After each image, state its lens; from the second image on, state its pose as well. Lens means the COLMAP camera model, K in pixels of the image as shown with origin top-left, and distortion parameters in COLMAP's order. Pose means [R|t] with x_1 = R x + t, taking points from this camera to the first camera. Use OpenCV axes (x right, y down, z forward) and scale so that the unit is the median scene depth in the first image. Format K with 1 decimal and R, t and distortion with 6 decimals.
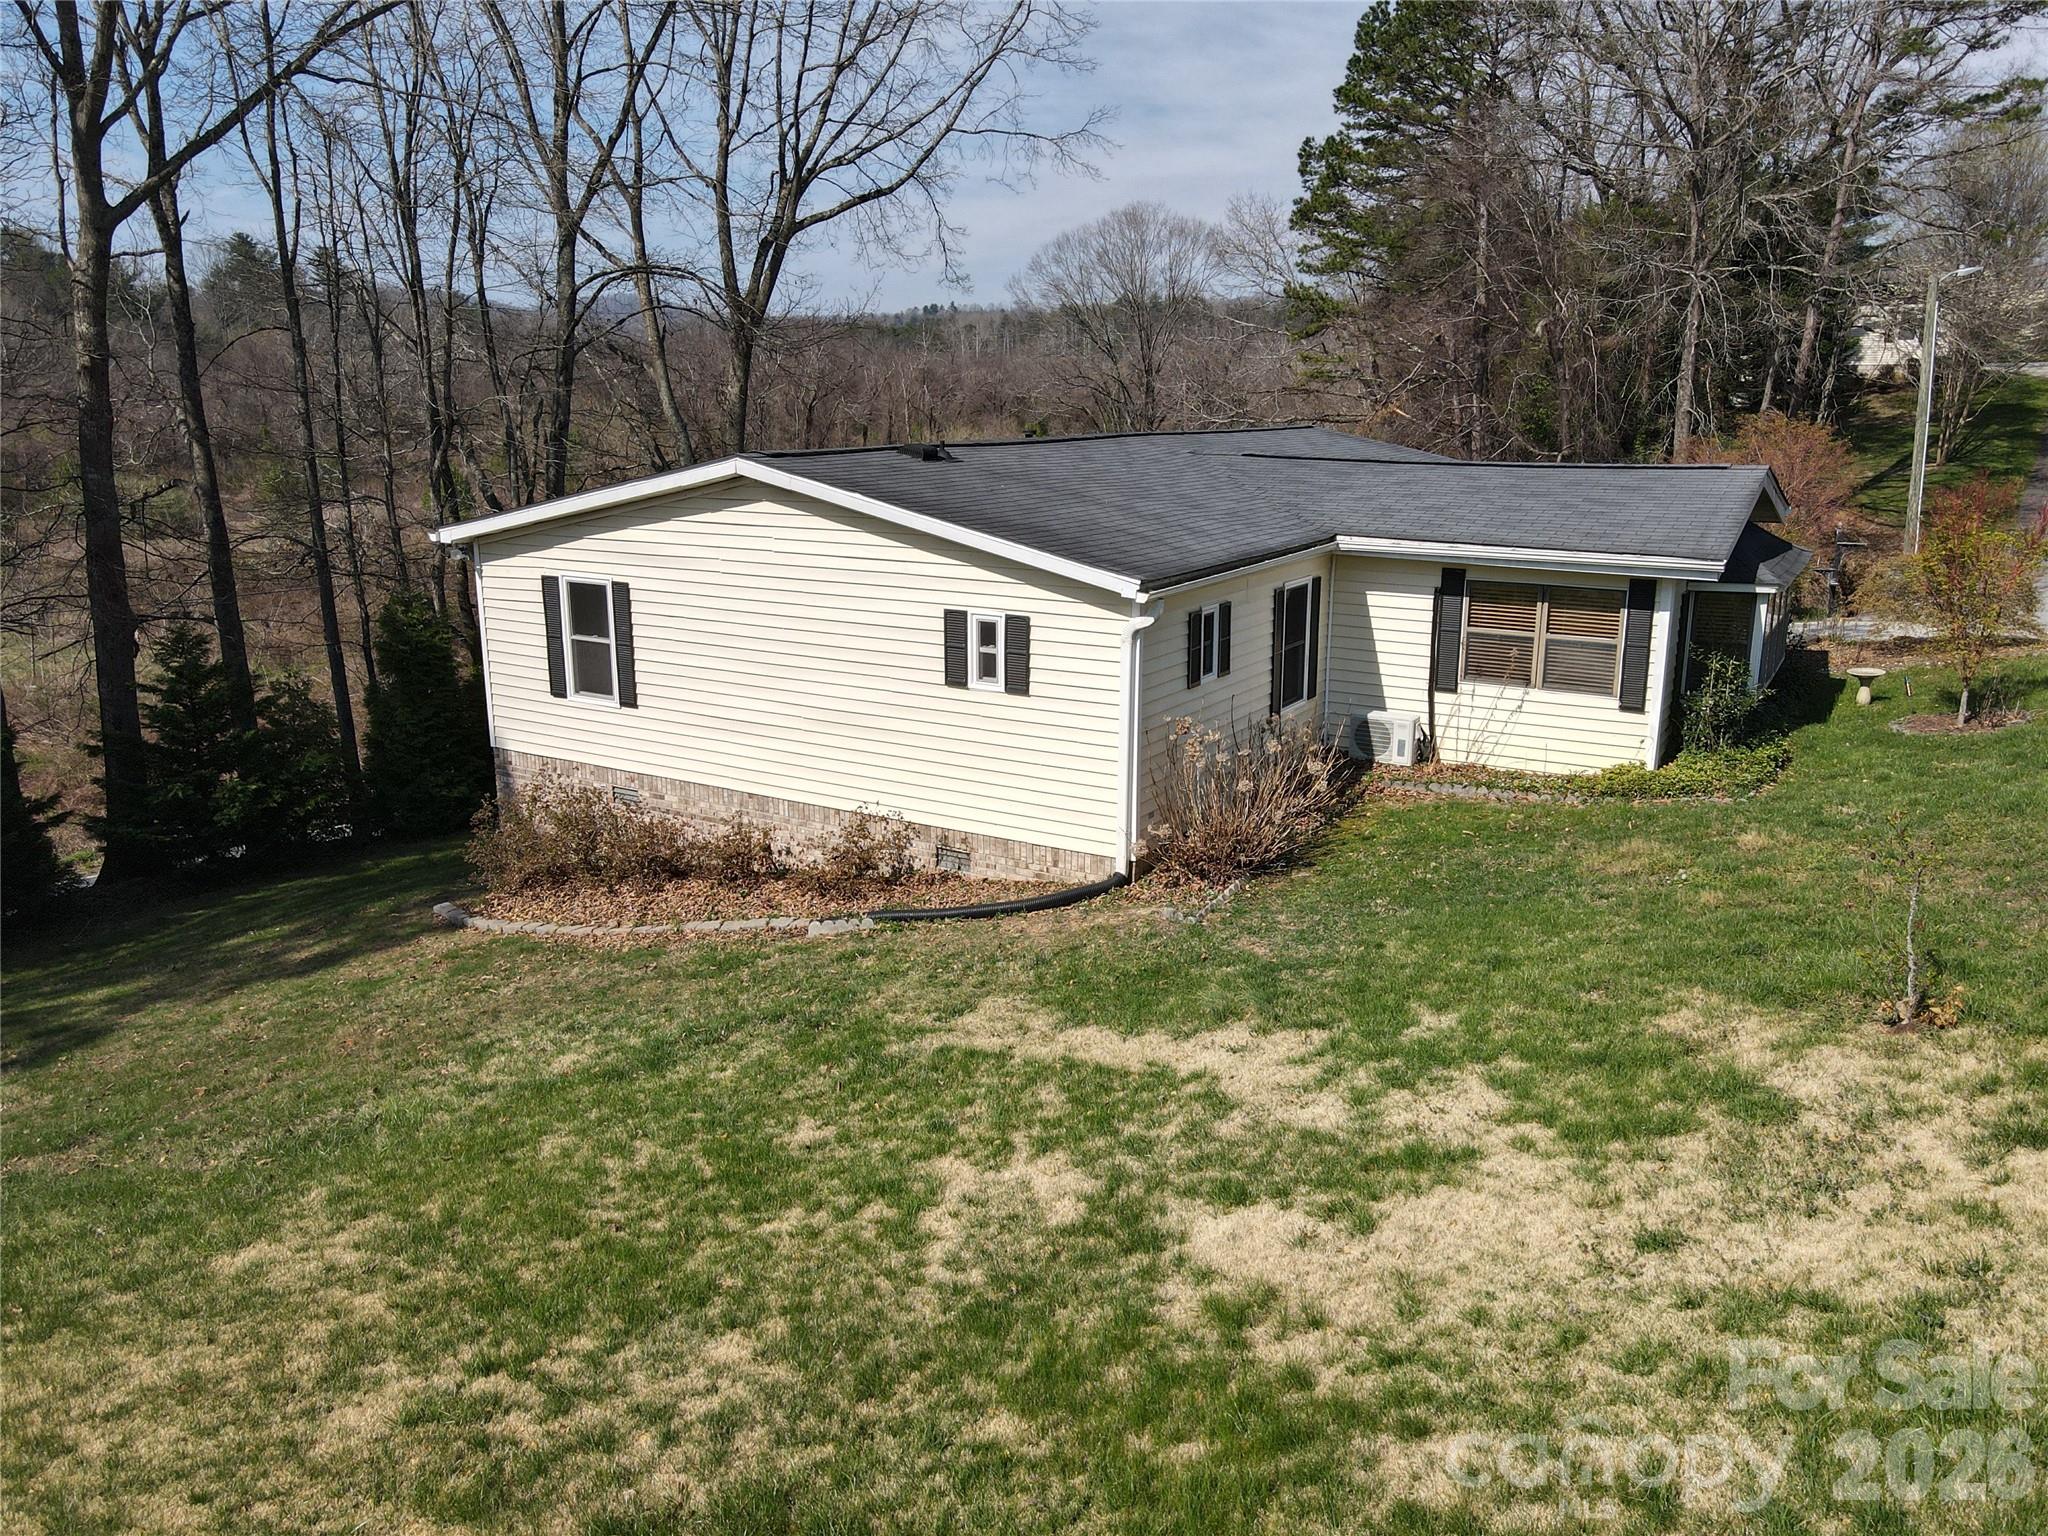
lens RADIAL K [[1482.3, 0, 1027.9], [0, 1482.3, 764.7], [0, 0, 1]] dist [-0.039646, 0.020042]
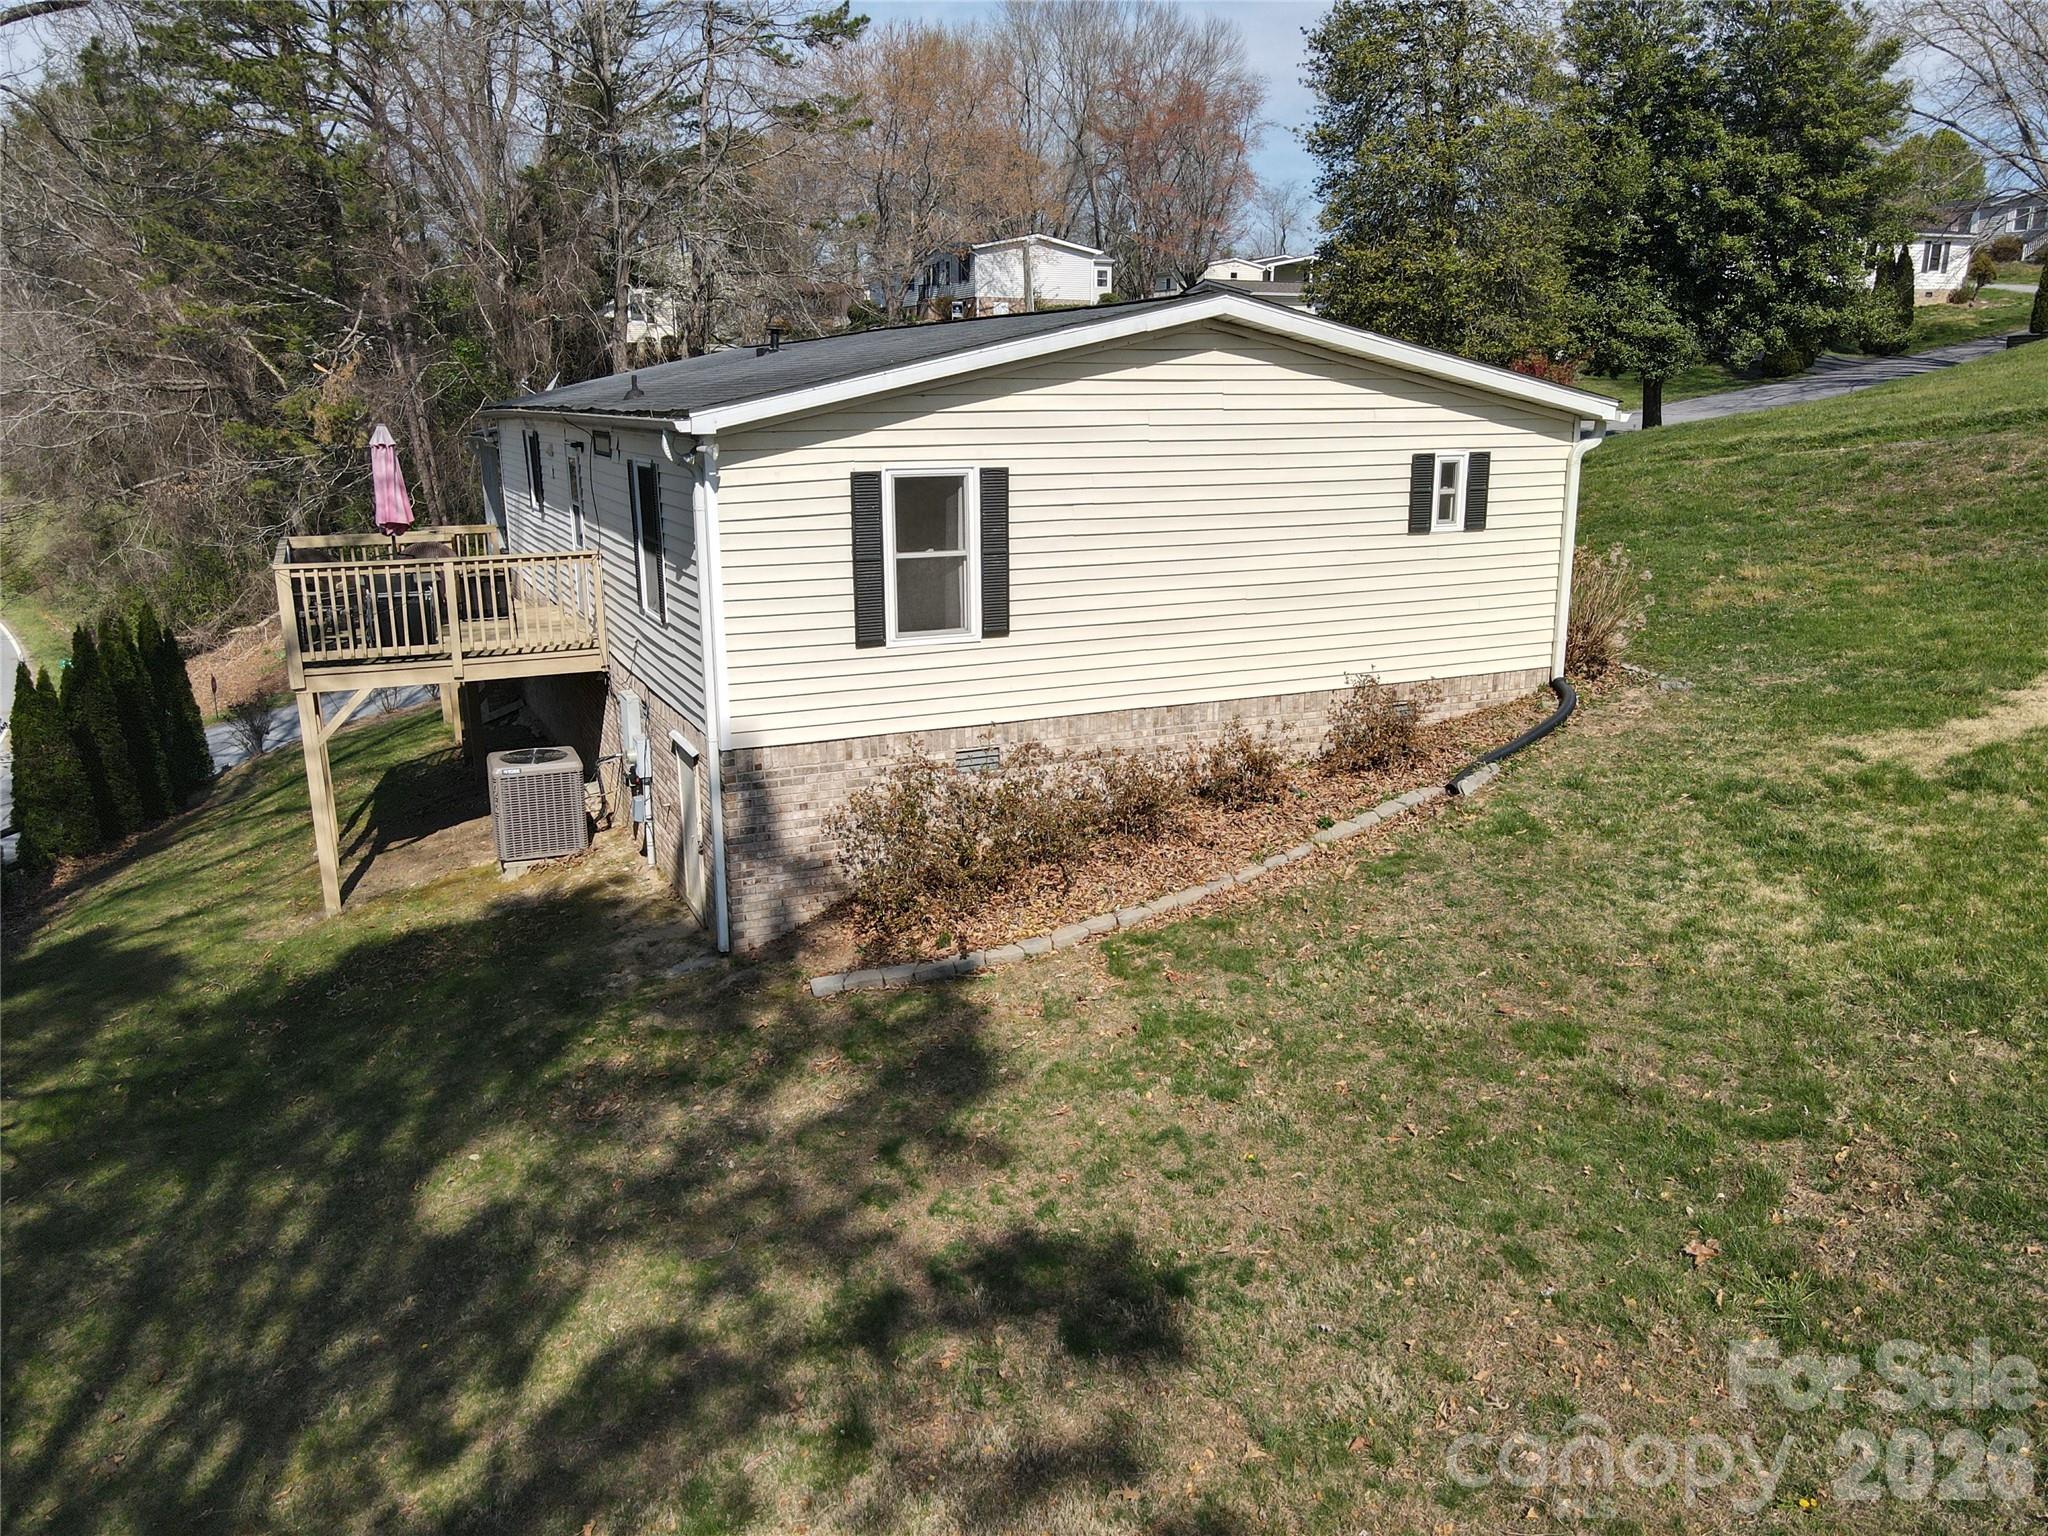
lens RADIAL K [[1482.3, 0, 1023.7], [0, 1482.3, 762.9], [0, 0, 1]] dist [-0.039646, 0.020042]
pose [[0.588751, -0.206762, 0.781423, -1.006577], [0.206413, 0.973137, 0.101971, -0.057923], [-0.781516, 0.101260, 0.615613, 0.608826]]
